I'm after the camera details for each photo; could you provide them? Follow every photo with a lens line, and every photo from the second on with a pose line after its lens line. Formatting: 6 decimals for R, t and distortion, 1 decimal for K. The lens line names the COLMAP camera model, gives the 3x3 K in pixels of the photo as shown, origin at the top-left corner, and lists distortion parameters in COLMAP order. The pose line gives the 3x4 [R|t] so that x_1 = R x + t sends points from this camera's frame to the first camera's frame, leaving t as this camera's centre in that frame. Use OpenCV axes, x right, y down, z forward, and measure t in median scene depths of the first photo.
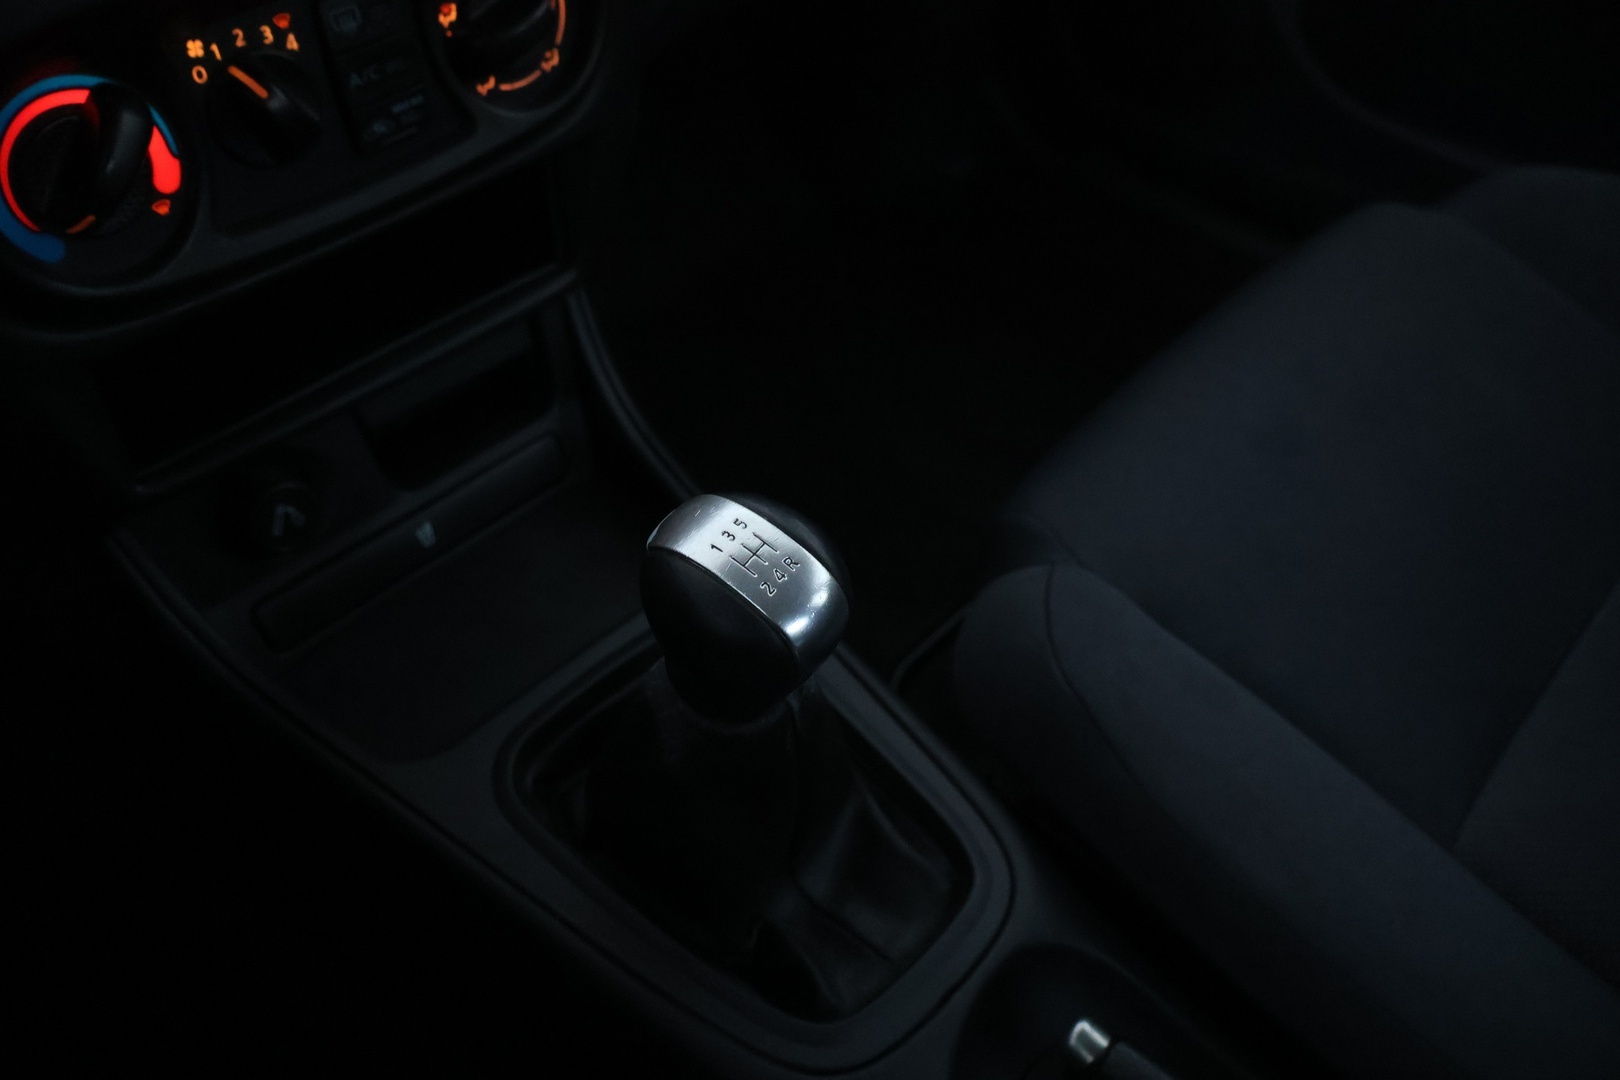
lens RADIAL K [[1452.4, 0, 808.4], [0, 1452.4, 539.0], [0, 0, 1]] dist [-0.002285, -0.002263]
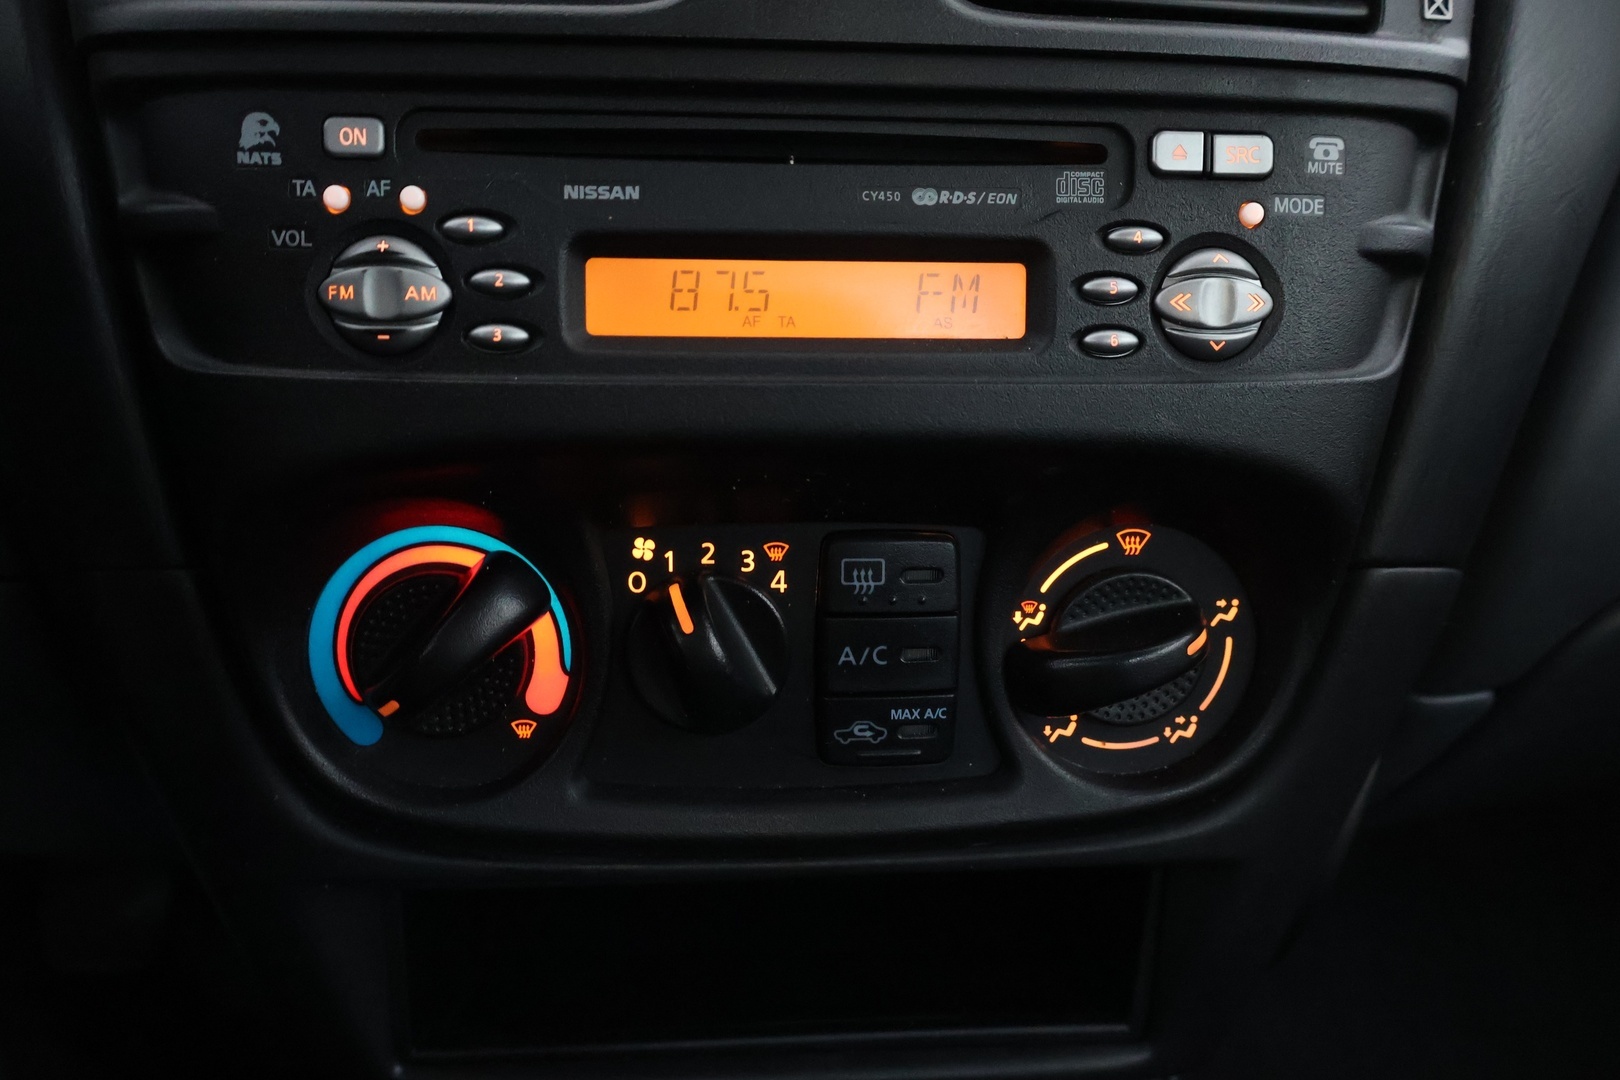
lens RADIAL K [[1452.4, 0, 810.7], [0, 1452.4, 536.8], [0, 0, 1]] dist [-0.002285, -0.002263]
pose [[0.748874, 0.215564, -0.626674, 0.096724], [-0.466231, 0.843399, -0.267032, -0.179938], [0.470974, 0.492148, 0.732102, 0.481921]]
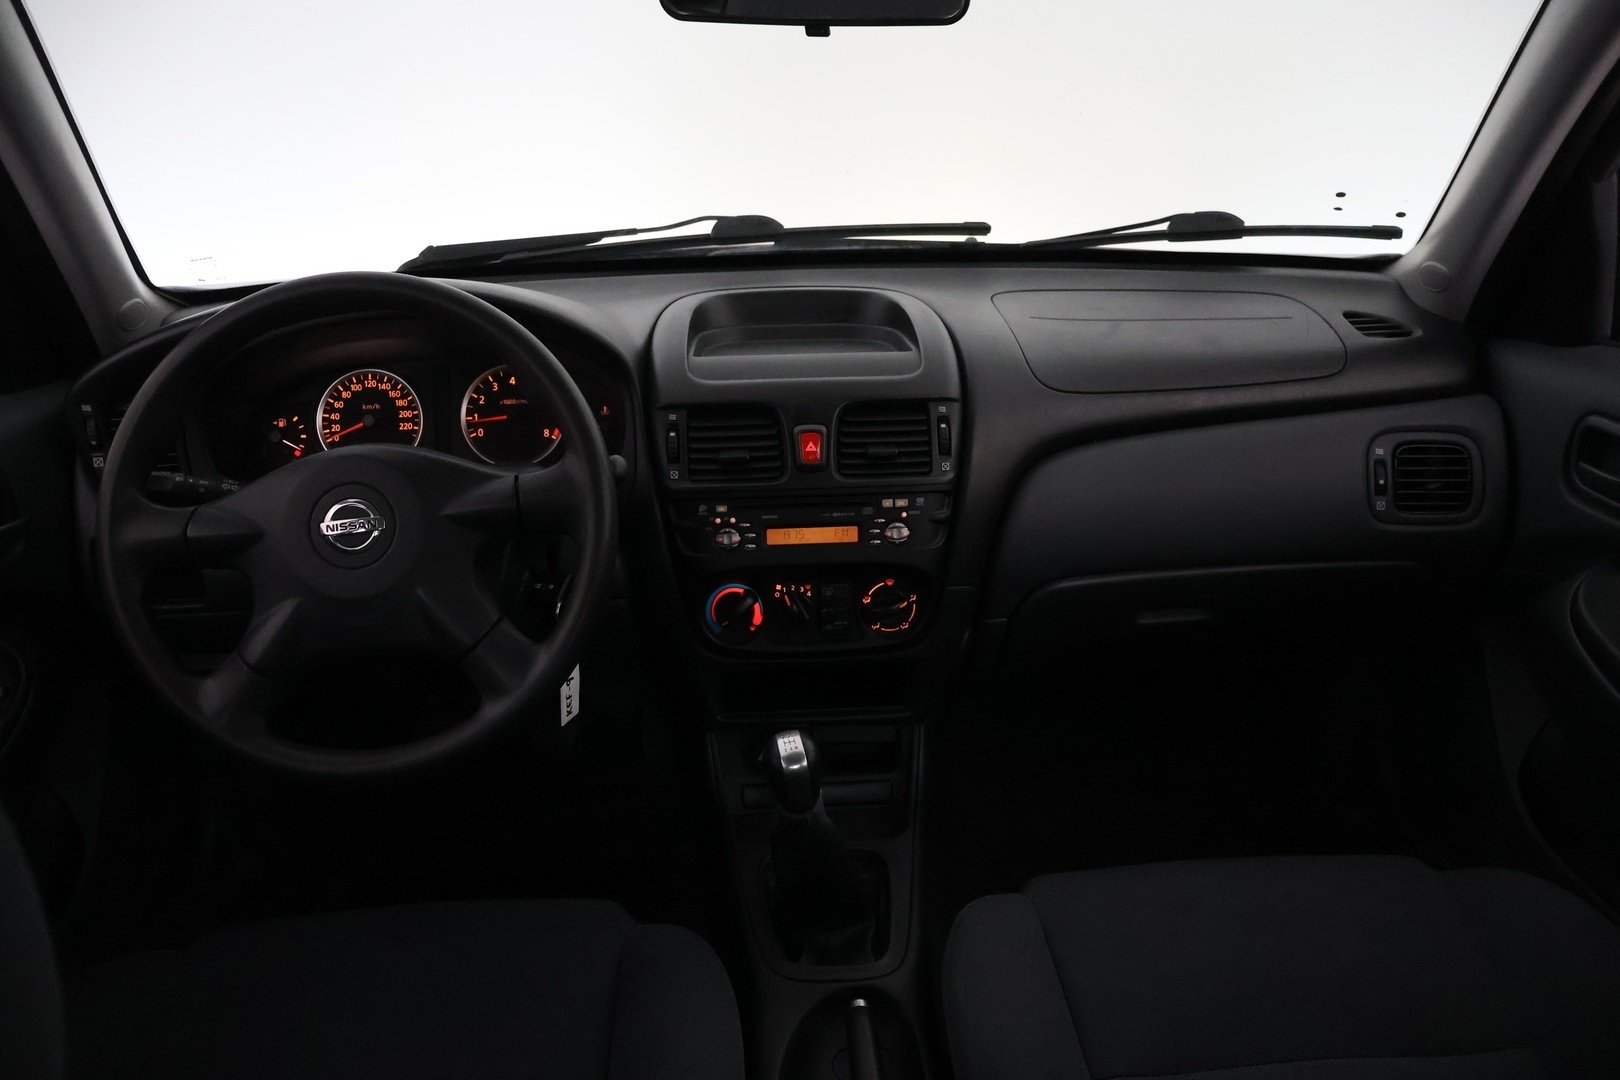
lens RADIAL K [[1452.4, 0, 802.5], [0, 1452.4, 553.7], [0, 0, 1]] dist [-0.002285, -0.002263]
pose [[0.719244, 0.200331, -0.665248, 1.734079], [-0.455489, 0.858997, -0.233784, 0.331038], [0.524612, 0.471161, 0.709077, -1.299827]]
